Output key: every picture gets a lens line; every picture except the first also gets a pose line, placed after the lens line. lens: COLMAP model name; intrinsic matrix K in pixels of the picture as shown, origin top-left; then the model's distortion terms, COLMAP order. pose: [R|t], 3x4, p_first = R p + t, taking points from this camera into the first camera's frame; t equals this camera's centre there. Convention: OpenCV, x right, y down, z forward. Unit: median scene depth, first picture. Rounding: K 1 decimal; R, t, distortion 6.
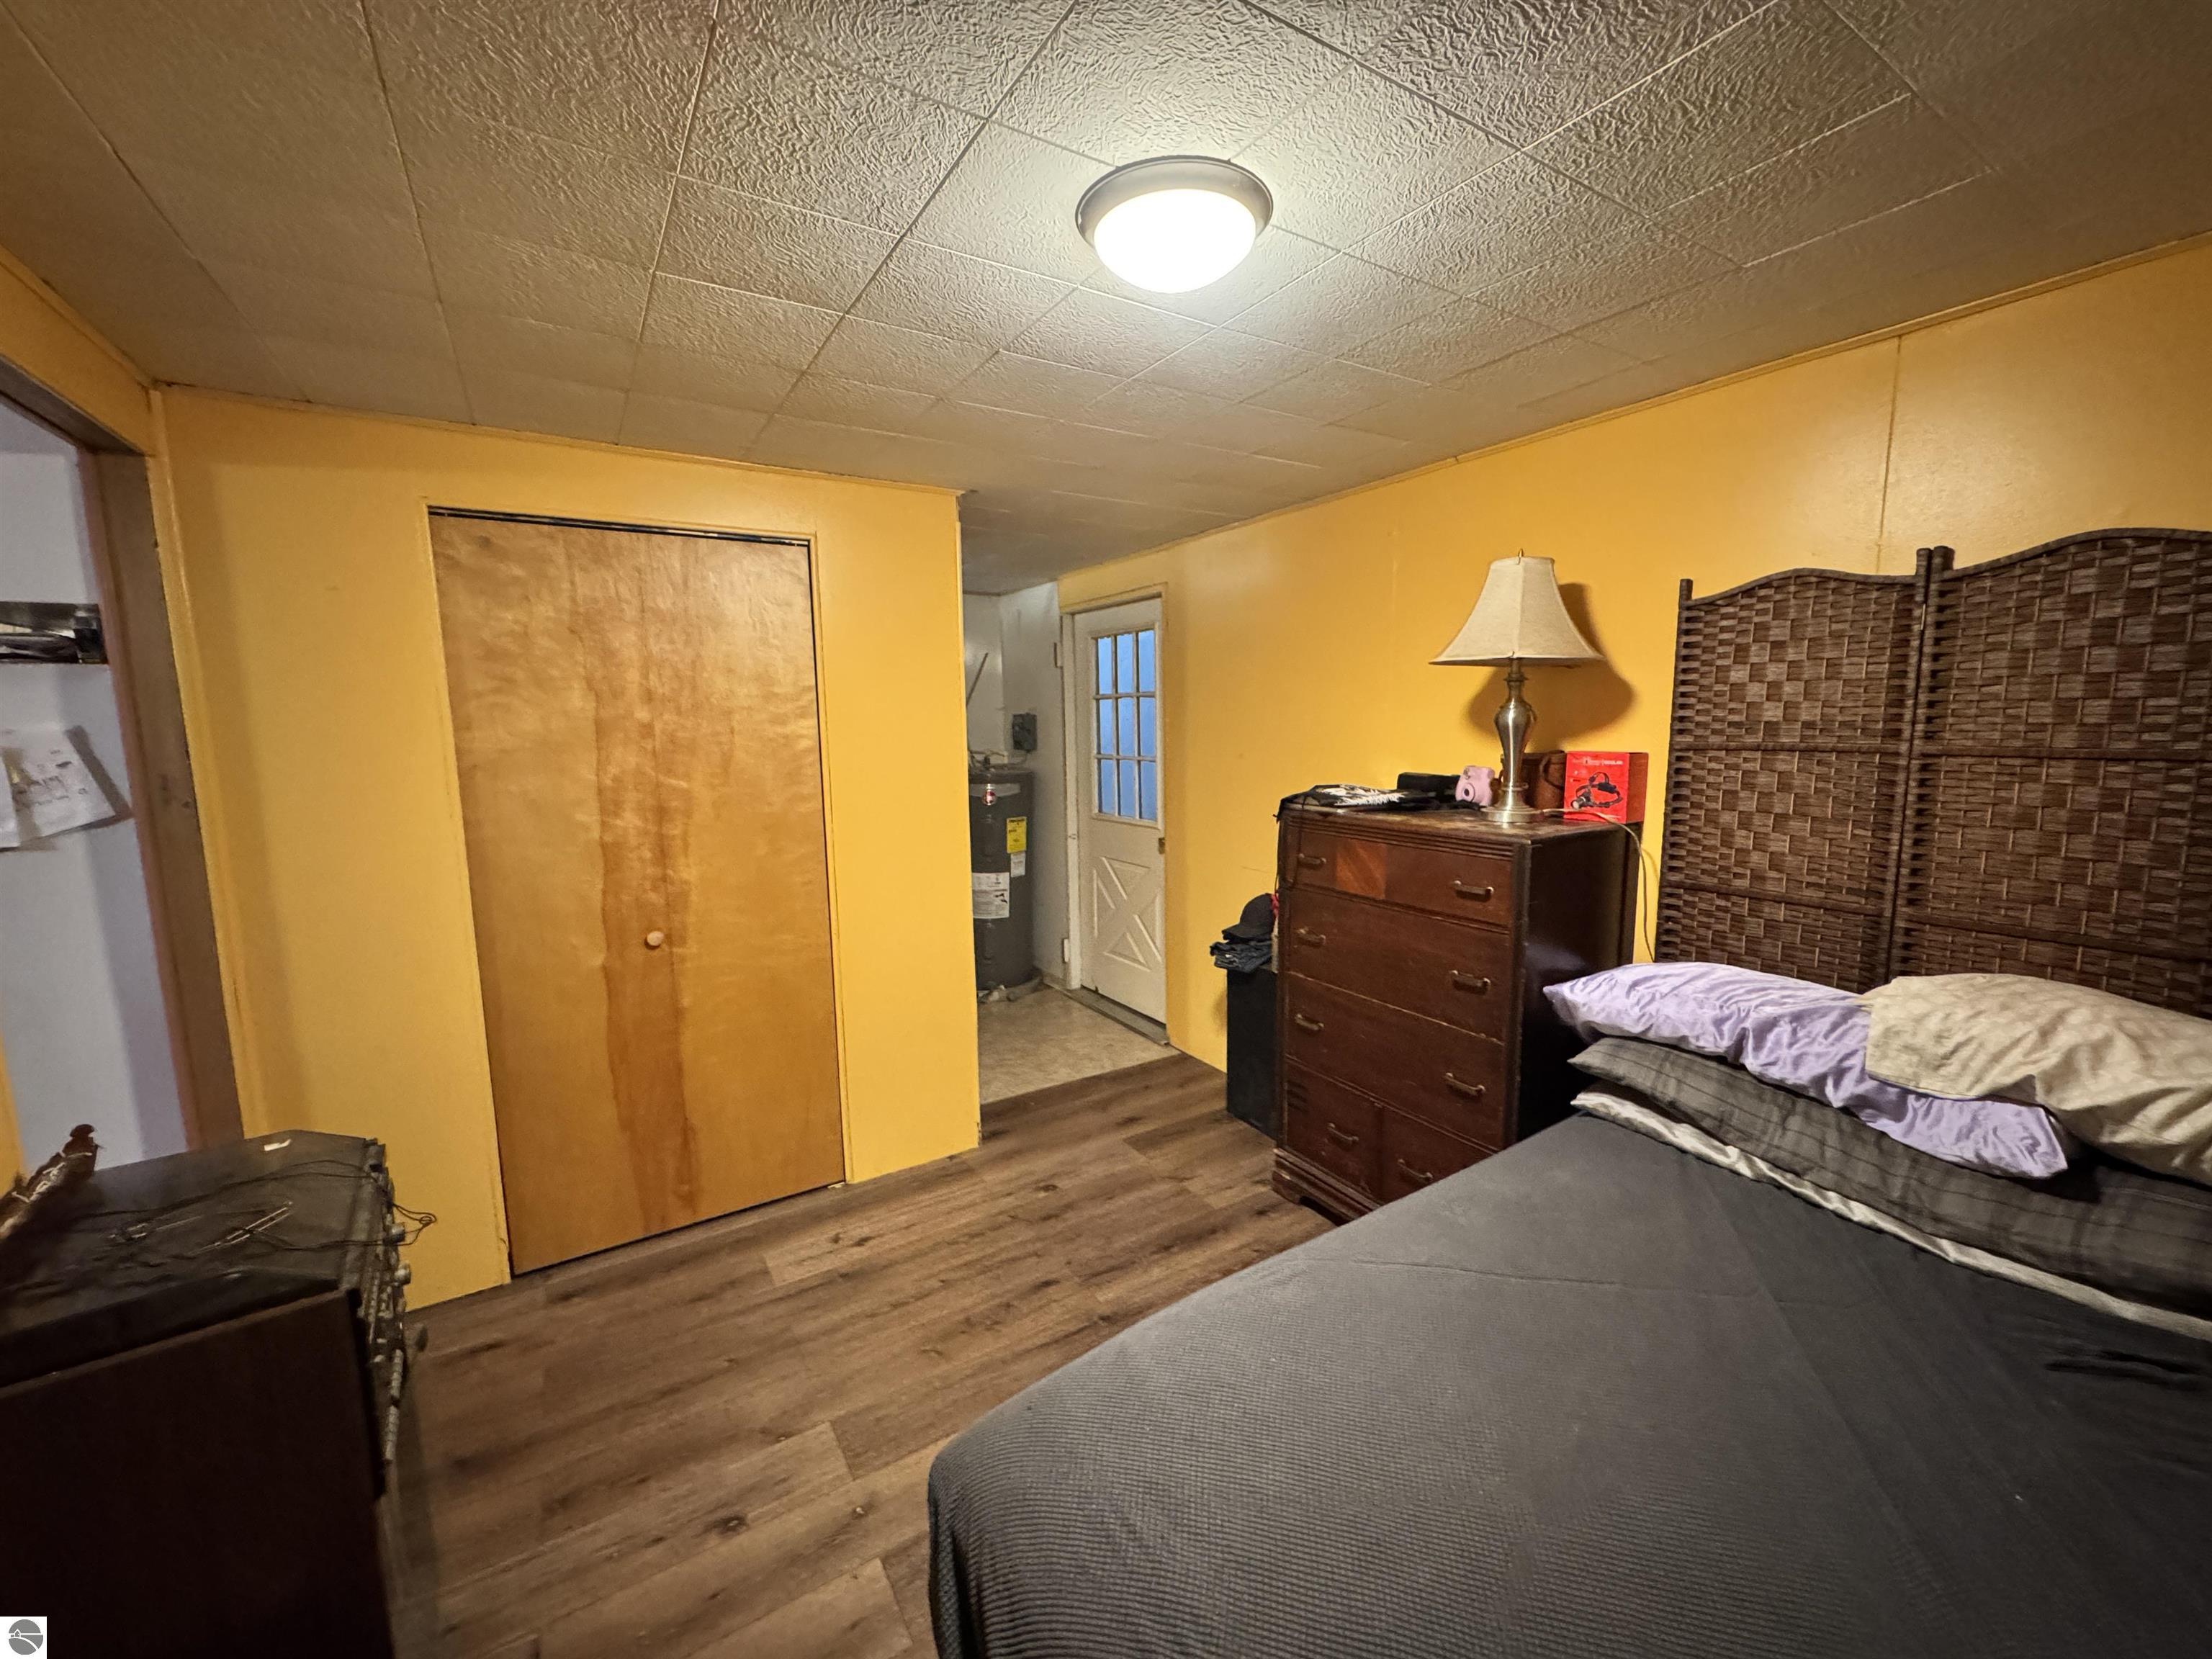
lens RADIAL K [[882.5, 0, 1107.3], [0, 882.5, 834.1], [0, 0, 1]] dist [-0.002699, -0.000440]
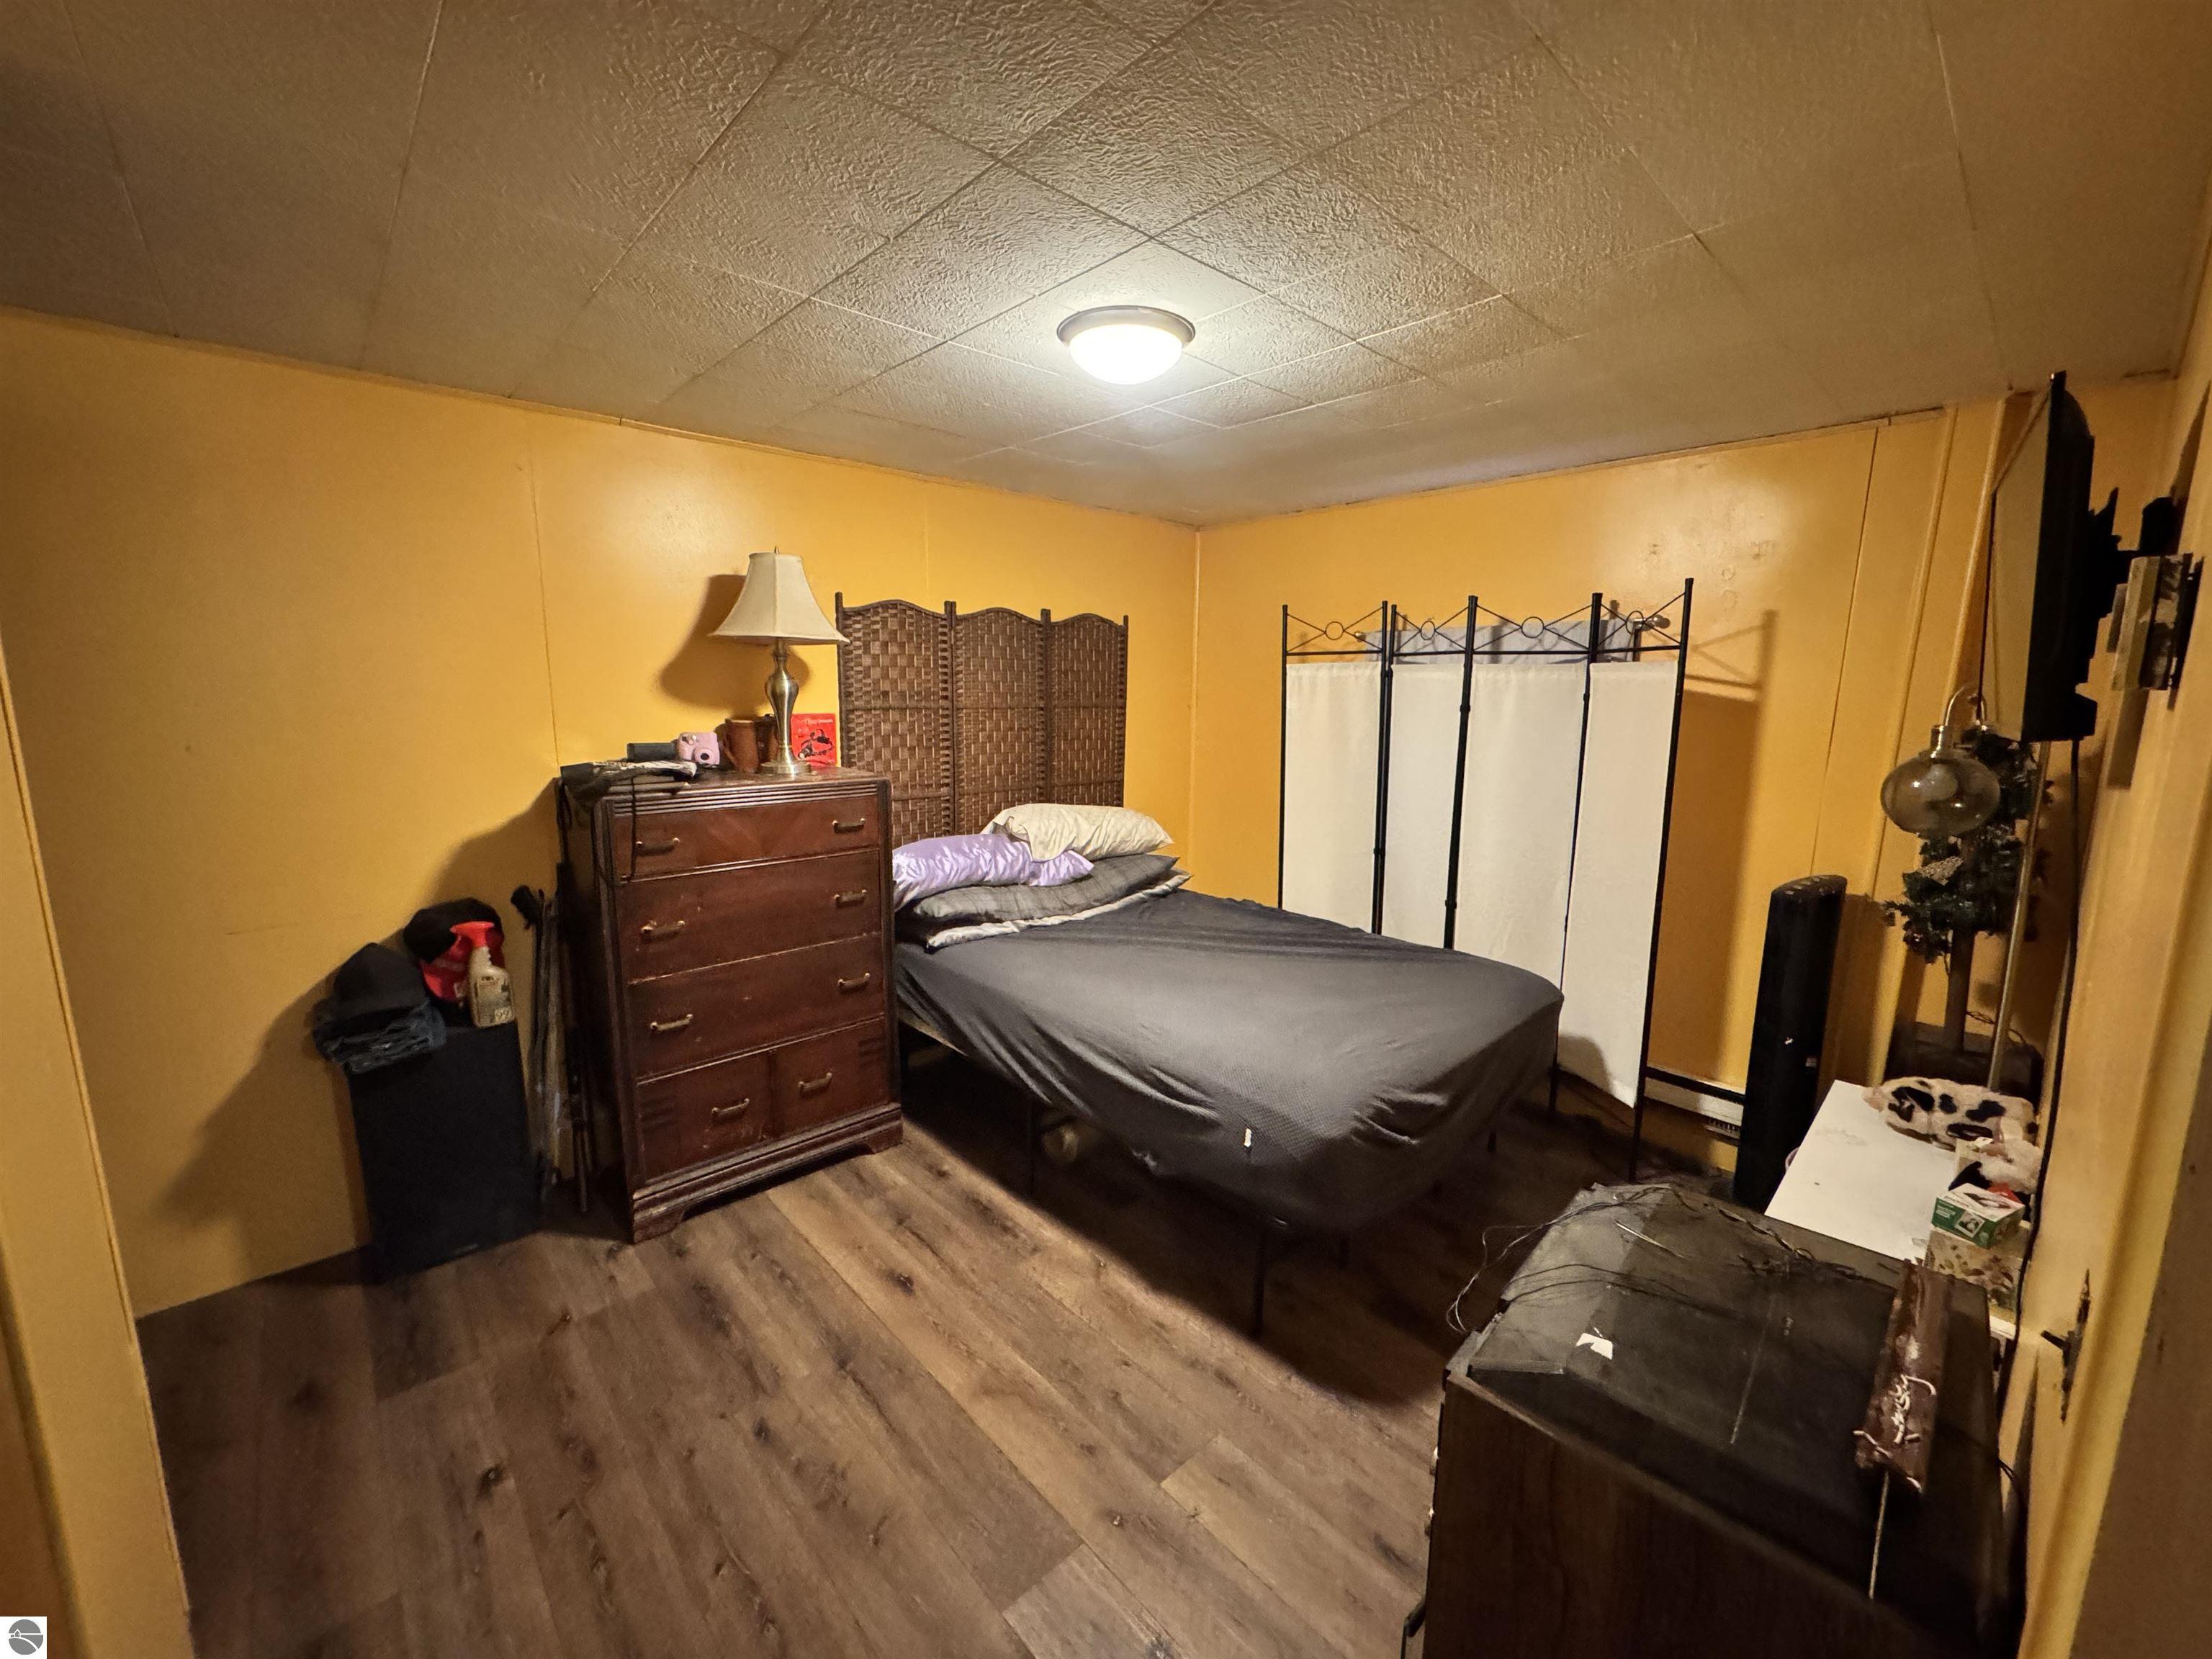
lens RADIAL K [[882.5, 0, 1105.5], [0, 882.5, 831.4], [0, 0, 1]] dist [-0.002699, -0.000440]
pose [[-0.182721, -0.149596, 0.971717, -0.842557], [0.122383, 0.977208, 0.173454, -0.097049], [-0.975518, 0.150615, -0.160248, 0.813607]]
